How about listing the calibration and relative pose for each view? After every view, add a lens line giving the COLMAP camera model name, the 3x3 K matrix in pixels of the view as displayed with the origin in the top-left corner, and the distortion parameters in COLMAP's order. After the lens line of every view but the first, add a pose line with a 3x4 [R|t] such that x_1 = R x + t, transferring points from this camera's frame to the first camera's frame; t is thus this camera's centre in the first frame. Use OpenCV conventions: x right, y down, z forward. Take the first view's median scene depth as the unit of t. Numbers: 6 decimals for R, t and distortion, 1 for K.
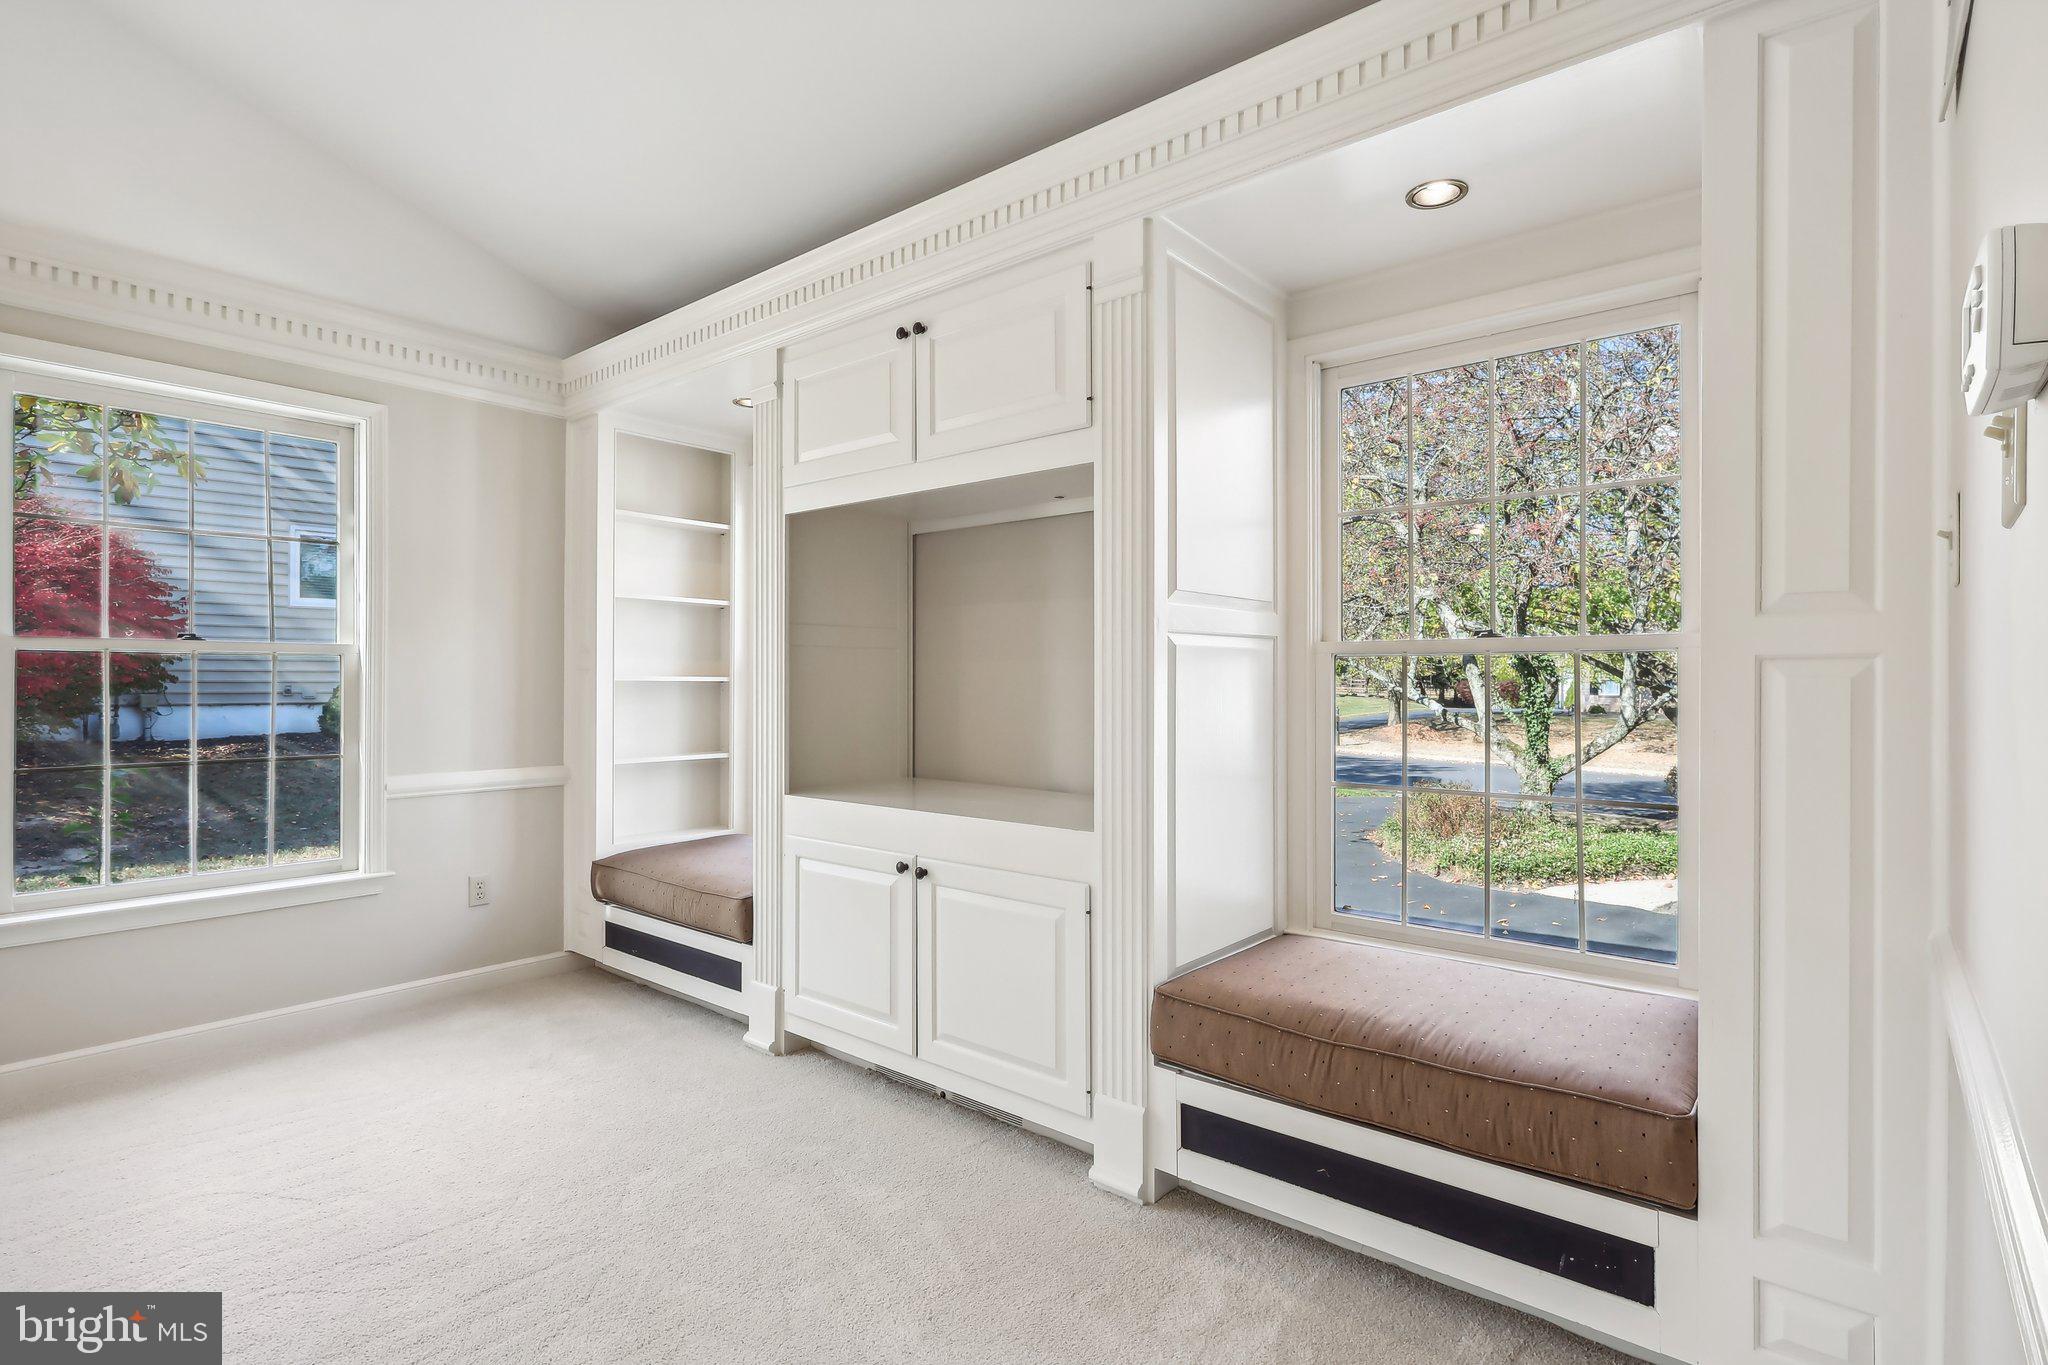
lens RADIAL K [[1010.5, 0, 1024.0], [0, 1010.5, 682.5], [0, 0, 1]] dist [-0.000540, -0.000547]
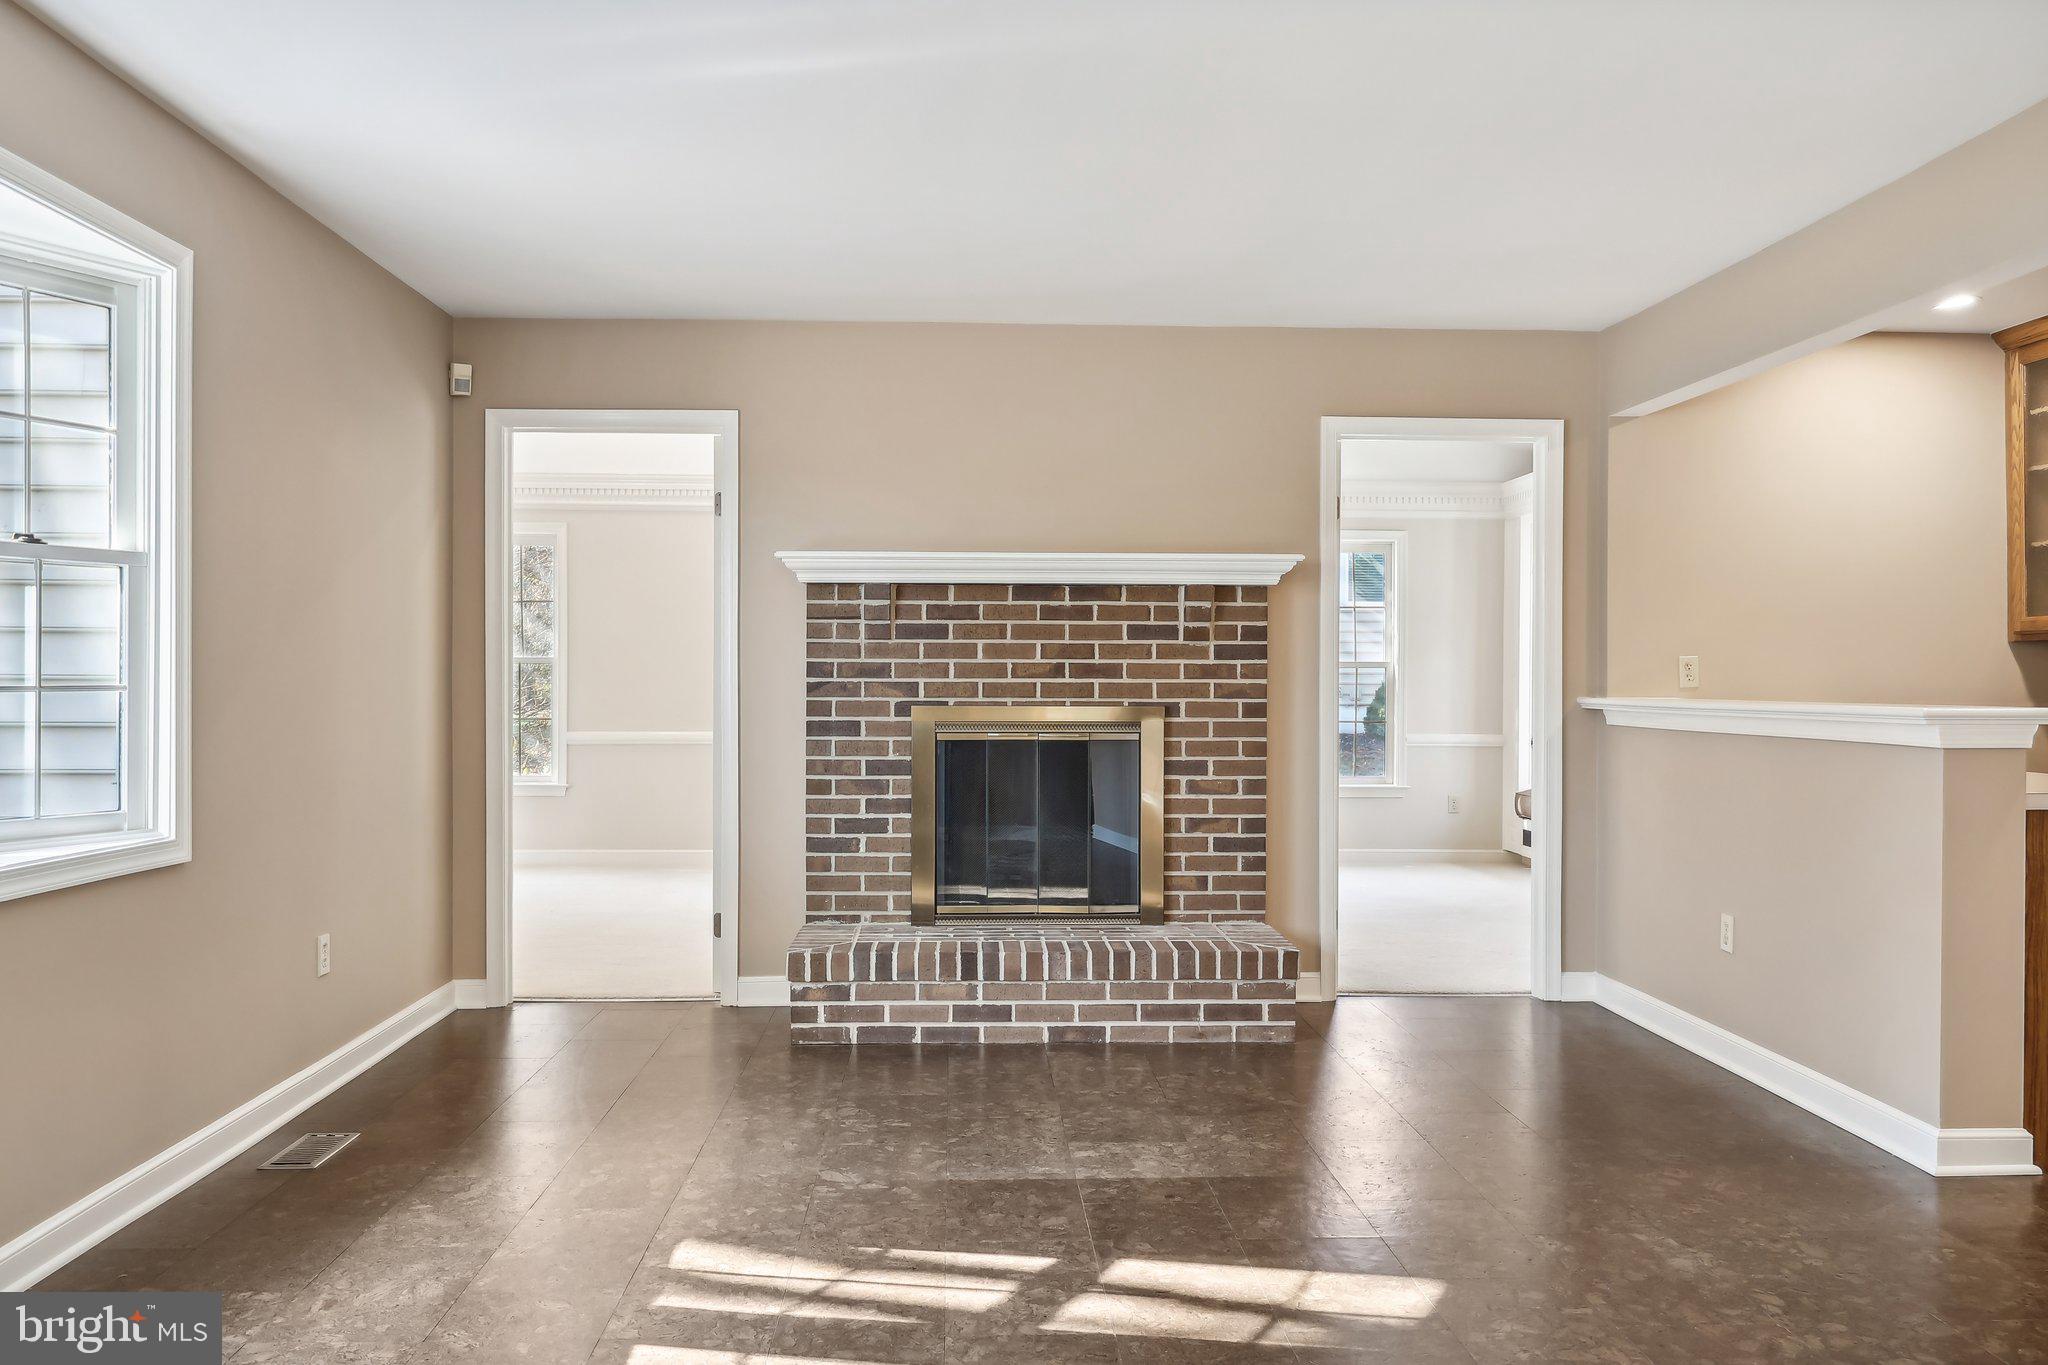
lens RADIAL K [[1541.7, 0, 1024.0], [0, 1541.7, 682.5], [0, 0, 1]] dist [0.006446, 0.003878]
pose [[0.678829, 0.003053, -0.734290, 0.854152], [-0.002080, 0.999995, 0.002235, -0.004740], [0.734293, 0.000010, 0.678833, -1.264800]]
